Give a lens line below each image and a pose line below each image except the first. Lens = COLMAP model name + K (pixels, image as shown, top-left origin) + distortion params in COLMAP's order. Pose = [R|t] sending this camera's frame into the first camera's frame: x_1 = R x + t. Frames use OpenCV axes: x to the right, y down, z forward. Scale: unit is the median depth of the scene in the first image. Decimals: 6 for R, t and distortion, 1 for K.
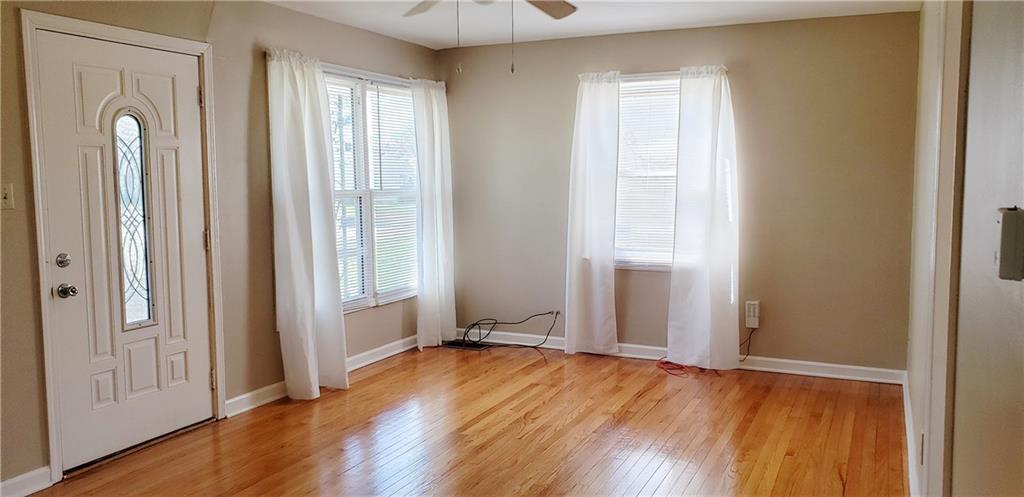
lens RADIAL K [[770.7, 0, 558.6], [0, 770.7, 246.2], [0, 0, 1]] dist [-0.000394, -0.005189]
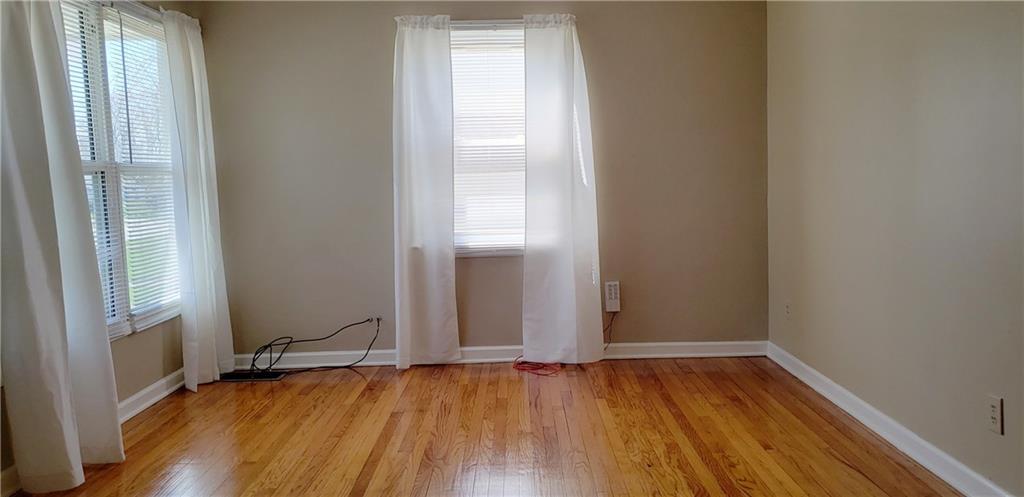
lens RADIAL K [[770.7, 0, 558.6], [0, 770.7, 246.2], [0, 0, 1]] dist [-0.000394, -0.005189]
pose [[0.894227, -0.059906, 0.443587, -0.196838], [0.066227, 0.997804, 0.001246, 0.024532], [-0.442688, 0.028264, 0.896230, 0.221971]]
